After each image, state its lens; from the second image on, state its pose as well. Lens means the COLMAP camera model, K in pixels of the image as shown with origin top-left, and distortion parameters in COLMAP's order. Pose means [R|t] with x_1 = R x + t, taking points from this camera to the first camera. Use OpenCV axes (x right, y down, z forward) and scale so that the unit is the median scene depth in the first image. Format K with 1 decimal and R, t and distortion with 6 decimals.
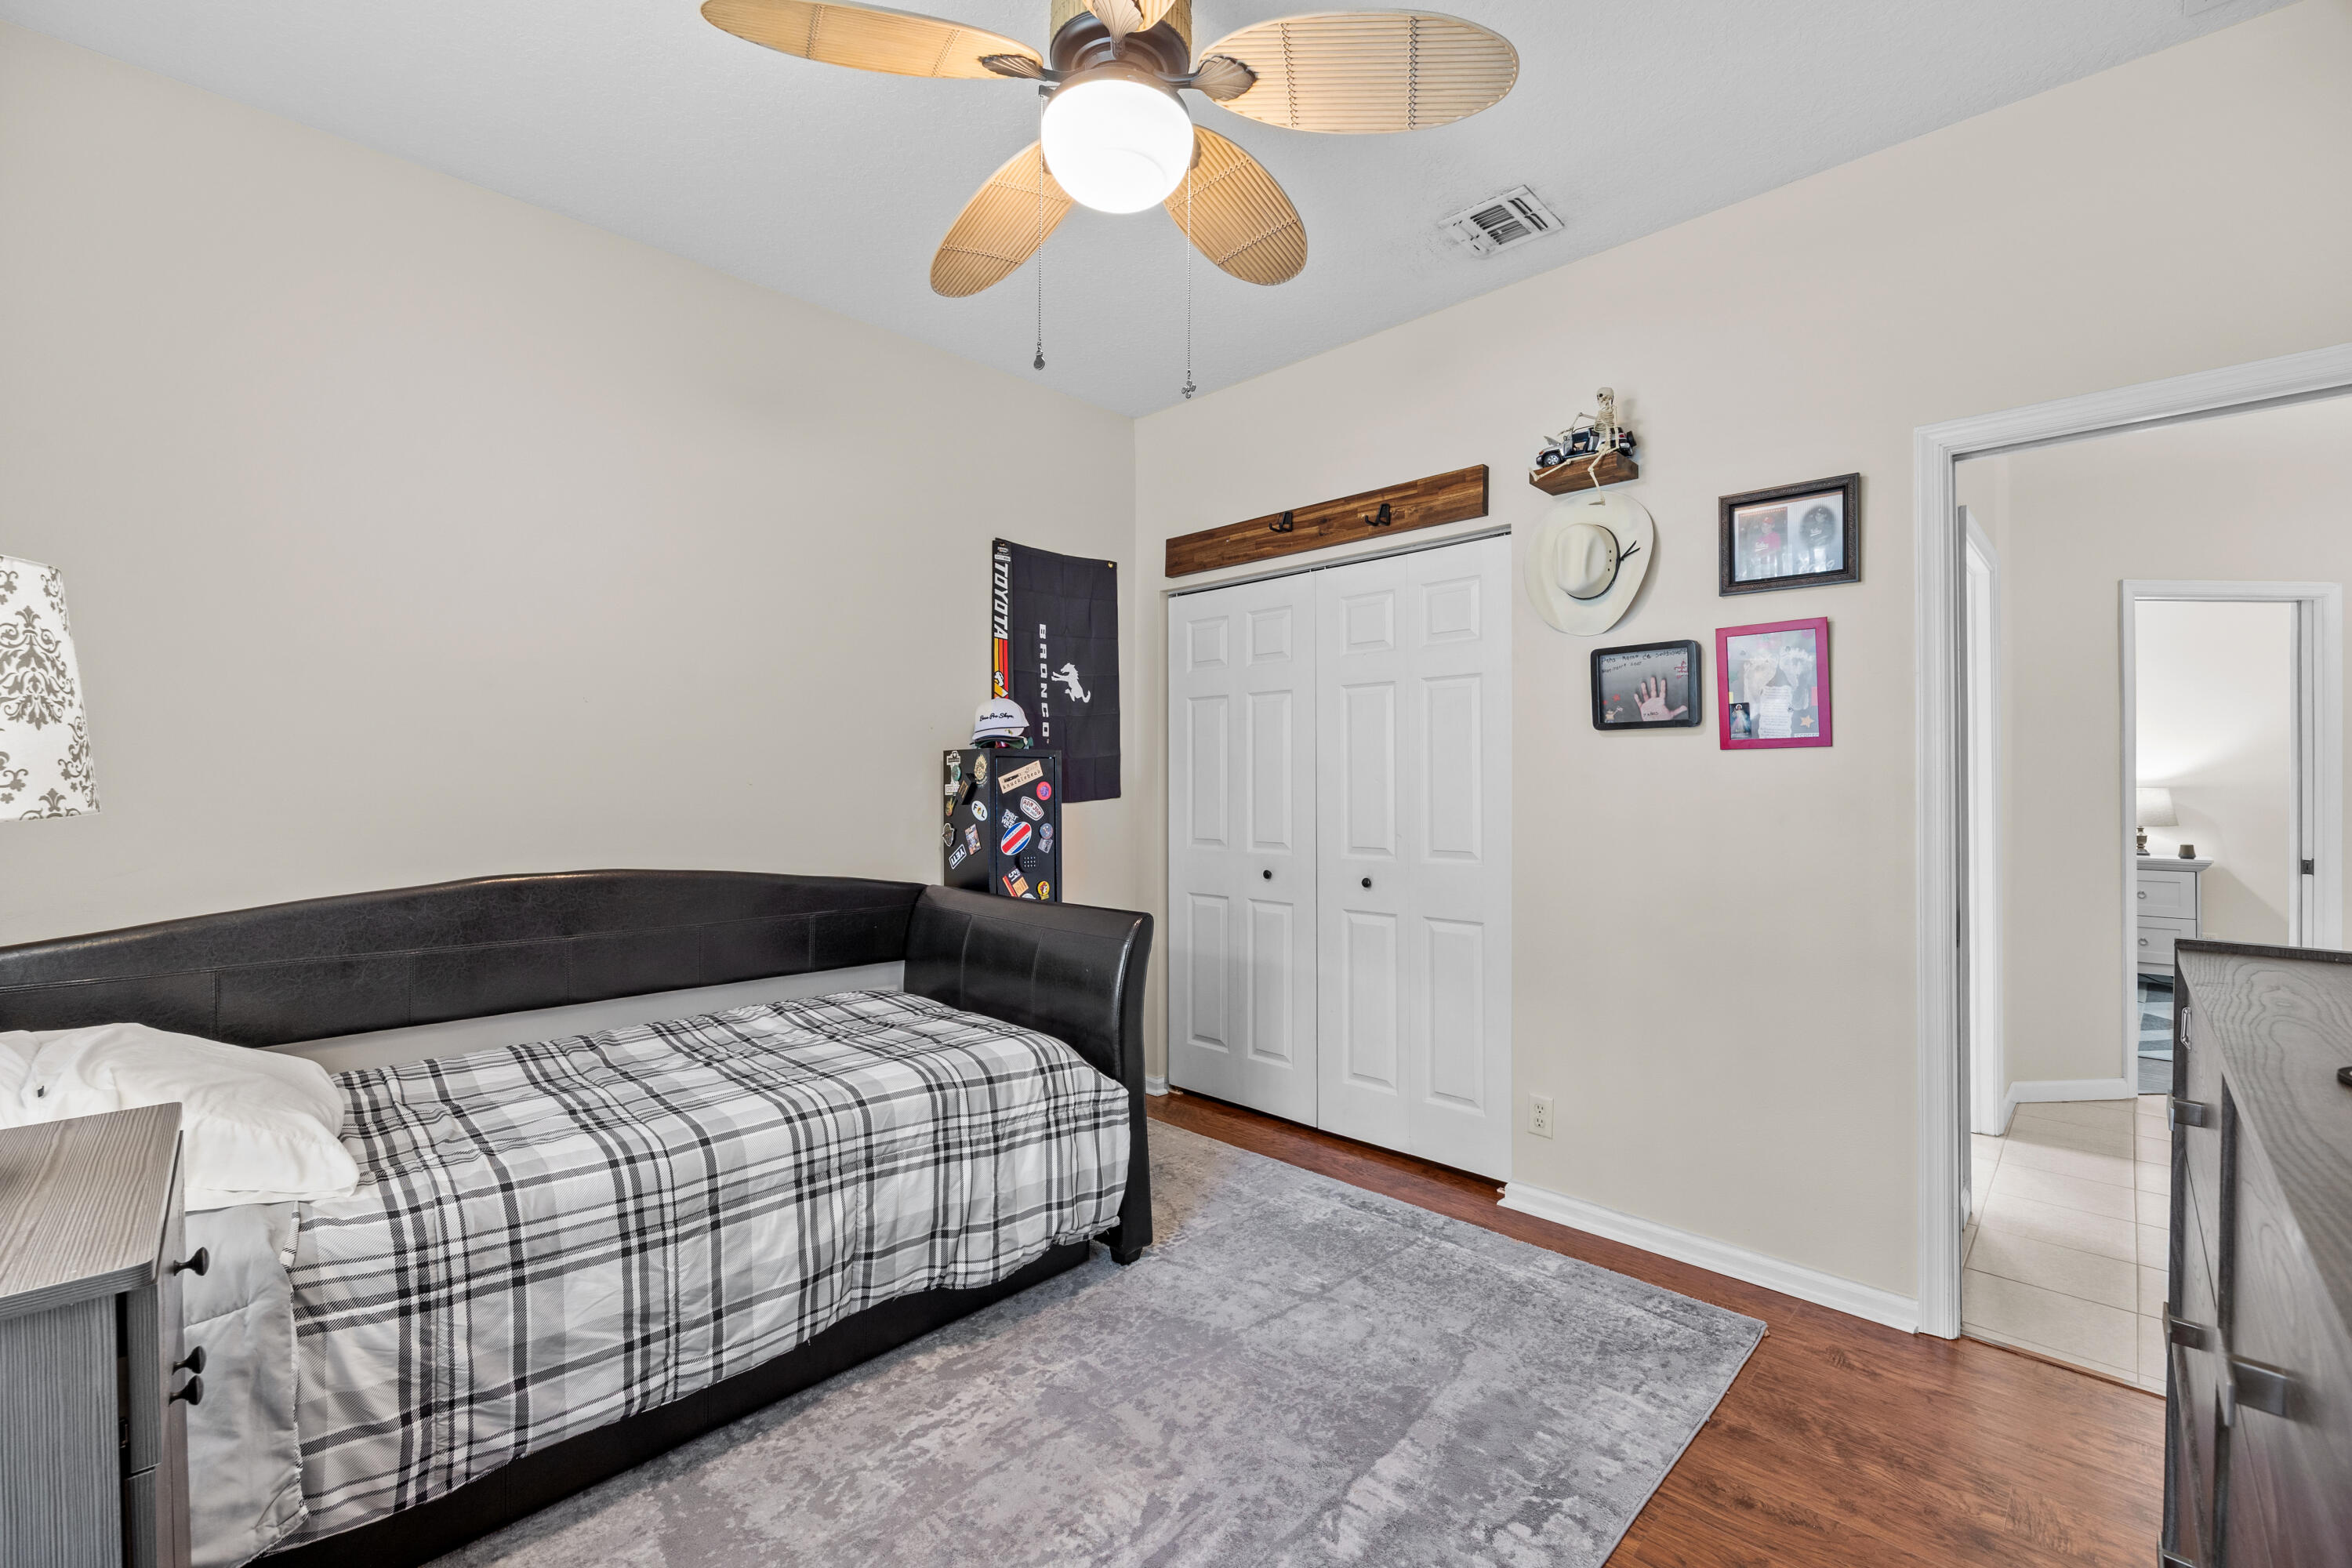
lens RADIAL K [[993.5, 0, 1182.7], [0, 993.5, 784.6], [0, 0, 1]] dist [-0.013092, 0.000297]
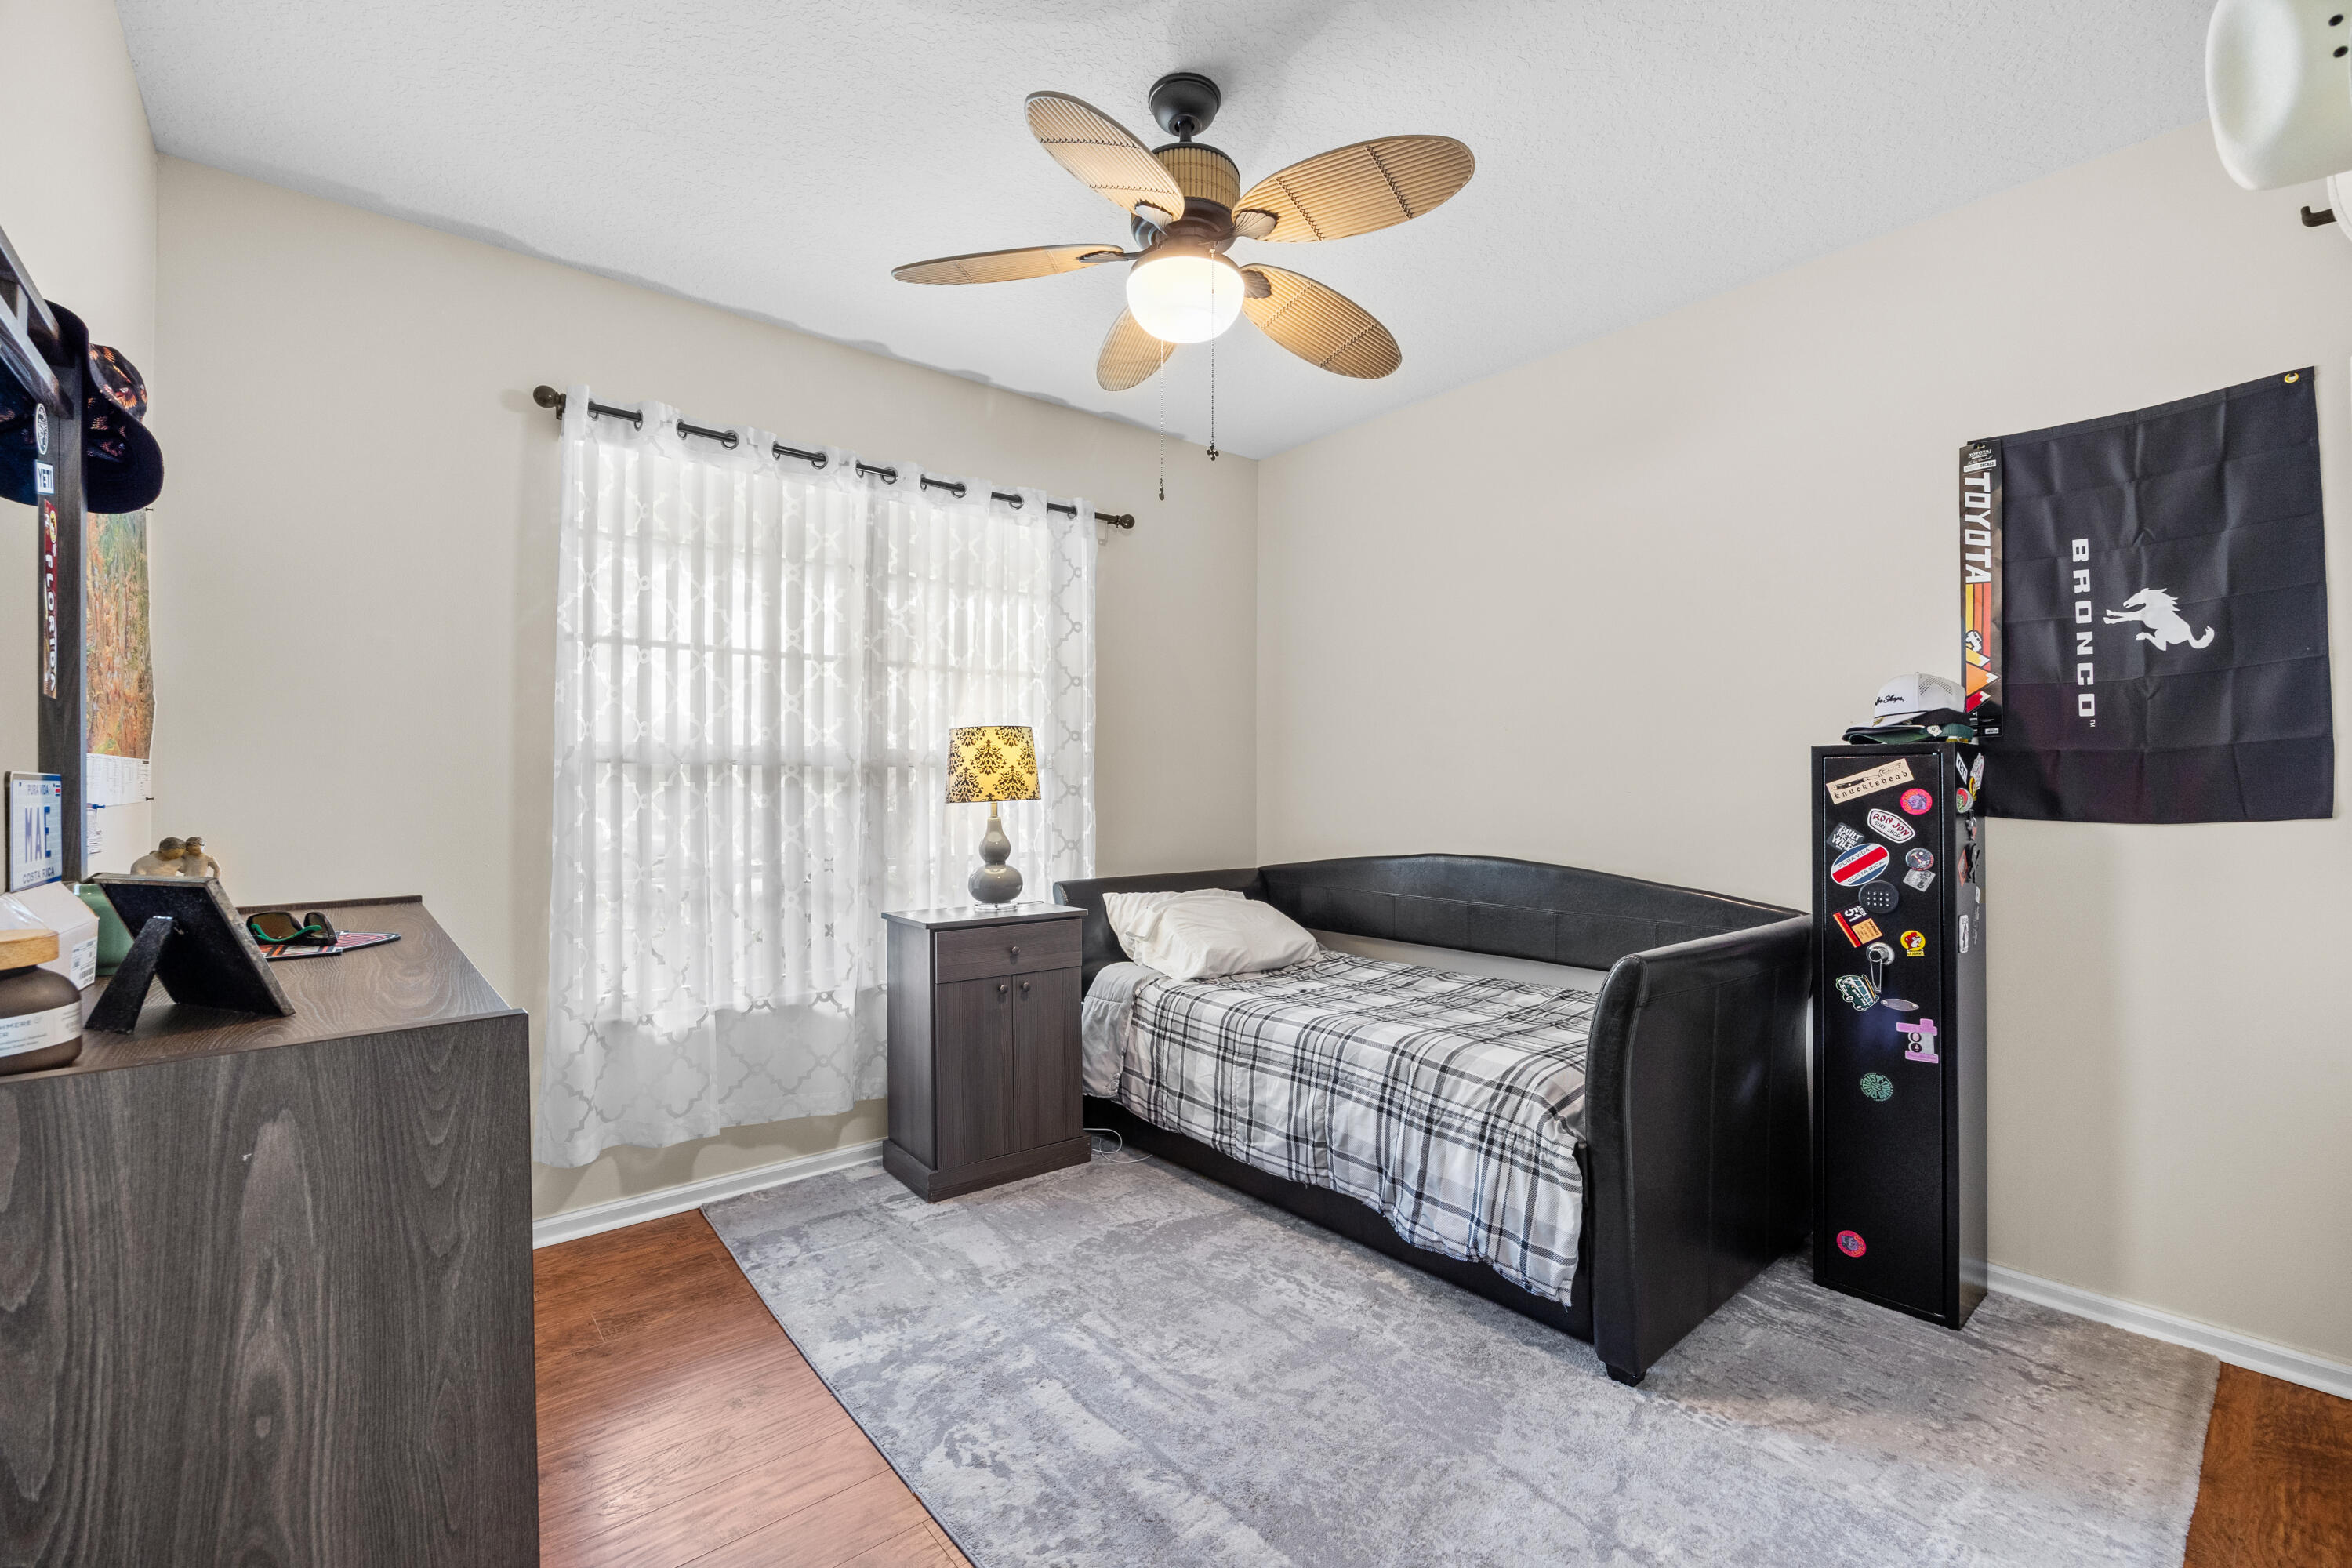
lens RADIAL K [[993.5, 0, 1183.8], [0, 993.5, 791.9], [0, 0, 1]] dist [-0.013092, 0.000297]
pose [[-0.102103, -0.000494, -0.994774, 0.909037], [0.000404, 1.000000, -0.000538, -0.000596], [0.994774, -0.000457, -0.102103, 0.837486]]
